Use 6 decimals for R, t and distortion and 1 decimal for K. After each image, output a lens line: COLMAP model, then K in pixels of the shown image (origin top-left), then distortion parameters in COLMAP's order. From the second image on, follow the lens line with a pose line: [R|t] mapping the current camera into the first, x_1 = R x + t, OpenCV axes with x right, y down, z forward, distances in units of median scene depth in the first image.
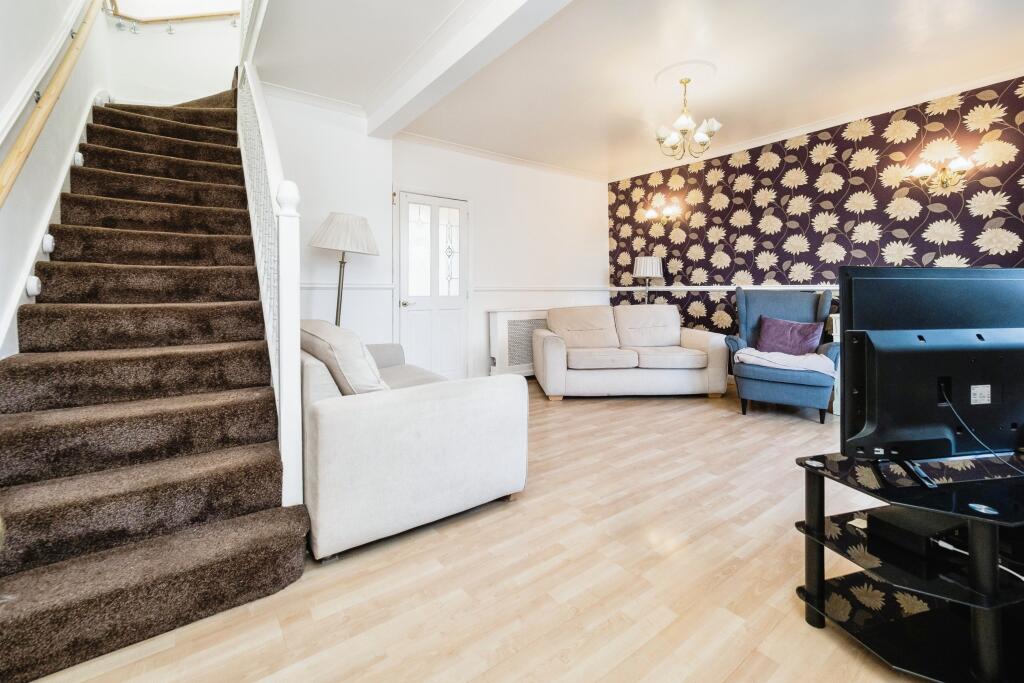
lens RADIAL K [[437.4, 0, 511.6], [0, 437.4, 279.7], [0, 0, 1]] dist [-0.002027, -0.007276]
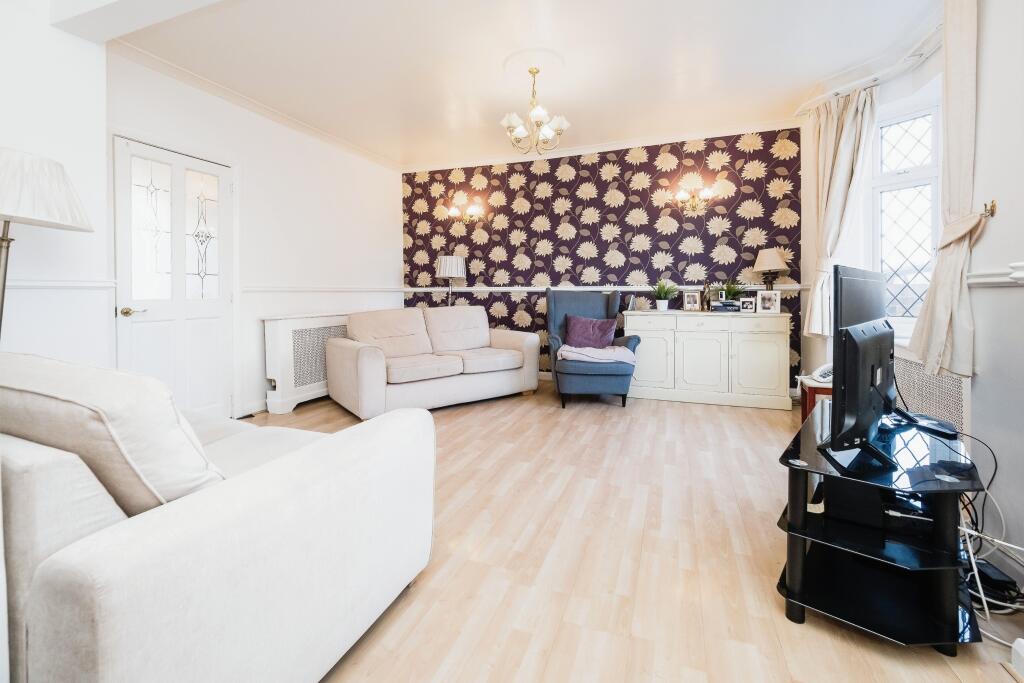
lens RADIAL K [[432.7, 0, 511.2], [0, 432.7, 294.3], [0, 0, 1]] dist [0.014853, -0.014459]
pose [[0.836007, -0.003465, 0.548708, -0.112783], [-0.012670, 0.999592, 0.025617, 0.005558], [-0.548572, -0.028368, 0.835622, 0.151436]]
